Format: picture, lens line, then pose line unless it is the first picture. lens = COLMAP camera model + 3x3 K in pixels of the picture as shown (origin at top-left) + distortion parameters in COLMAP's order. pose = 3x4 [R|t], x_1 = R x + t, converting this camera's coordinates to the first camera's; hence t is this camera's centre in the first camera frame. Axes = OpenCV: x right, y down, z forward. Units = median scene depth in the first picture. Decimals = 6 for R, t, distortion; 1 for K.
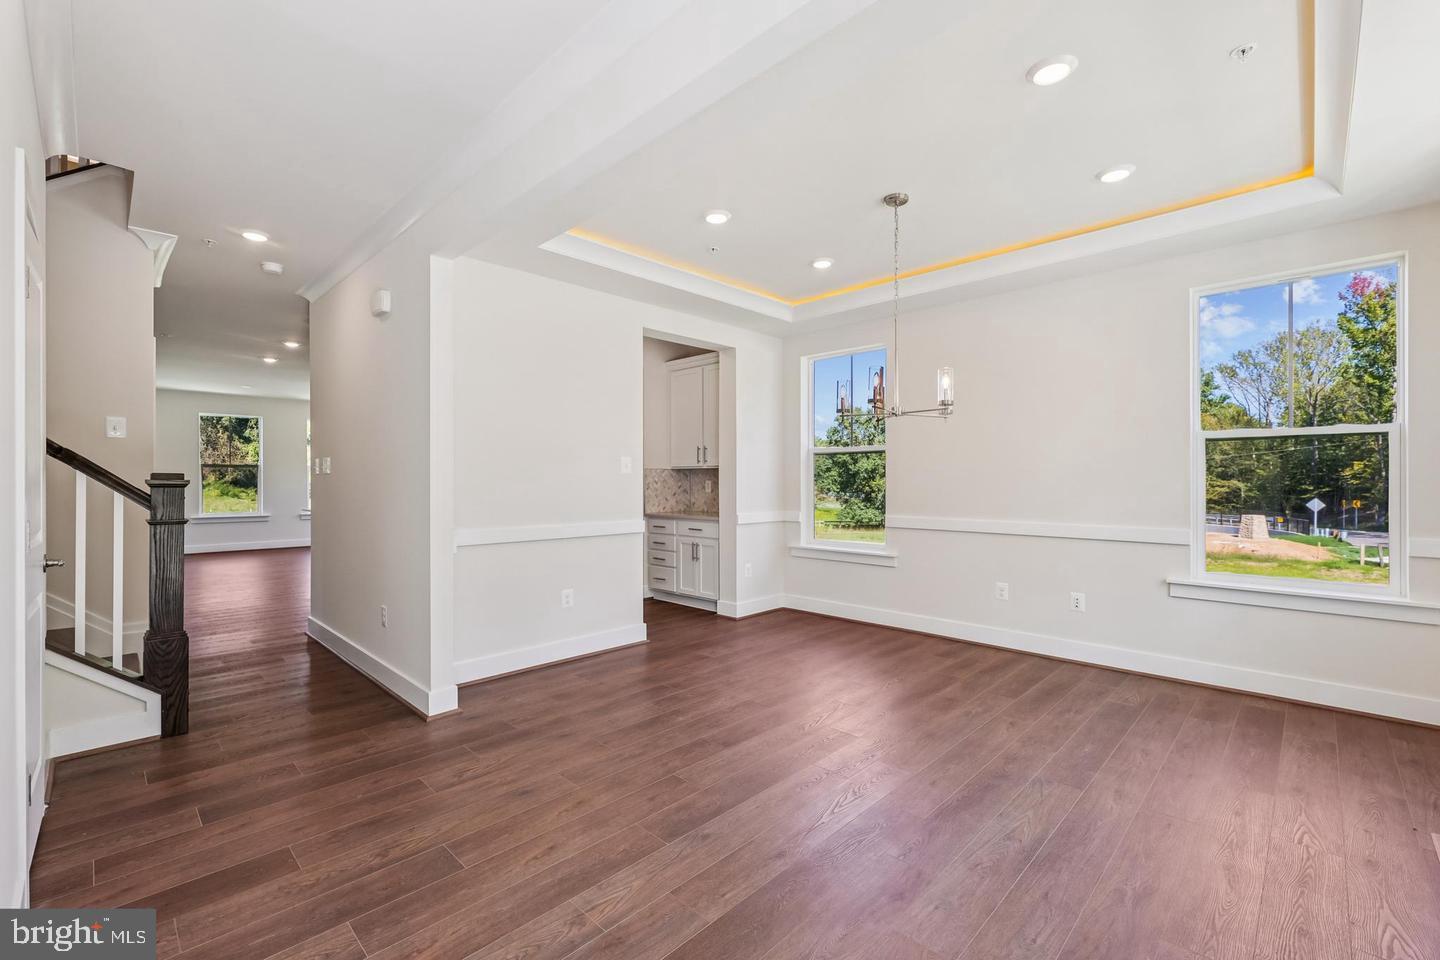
lens RADIAL K [[610.2, 0, 715.4], [0, 610.2, 480.7], [0, 0, 1]] dist [0.004199, 0.000499]
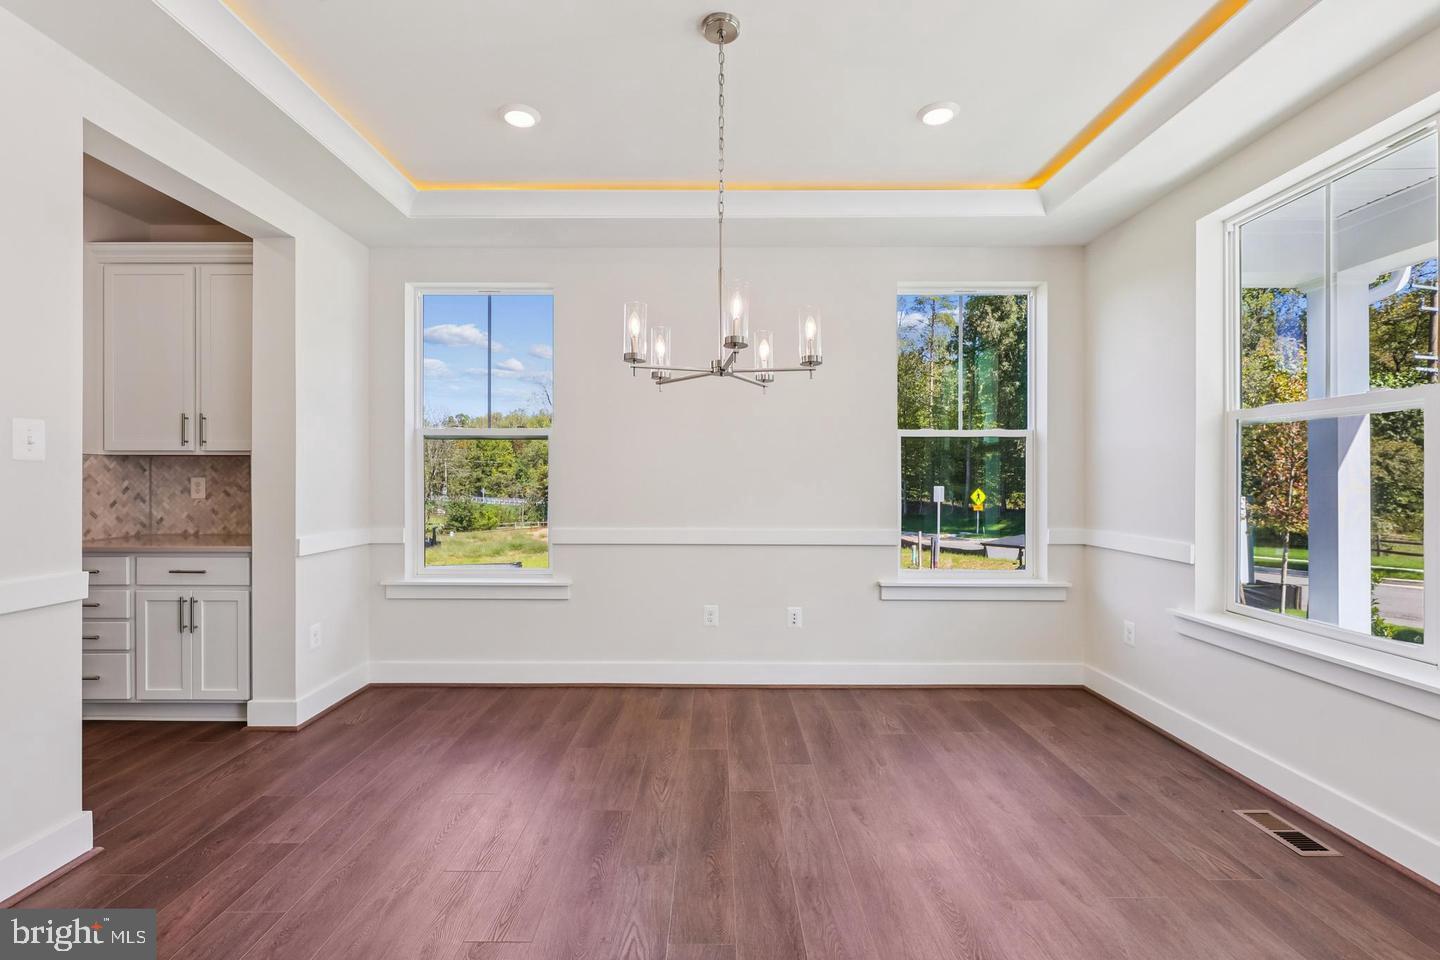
lens RADIAL K [[643.4, 0, 723.2], [0, 643.4, 478.6], [0, 0, 1]] dist [-0.000461, -0.000443]
pose [[0.718526, 0.001180, 0.695499, -0.110880], [-0.001398, 0.999999, -0.000251, -0.000137], [-0.695499, -0.000792, 0.718527, 0.371560]]
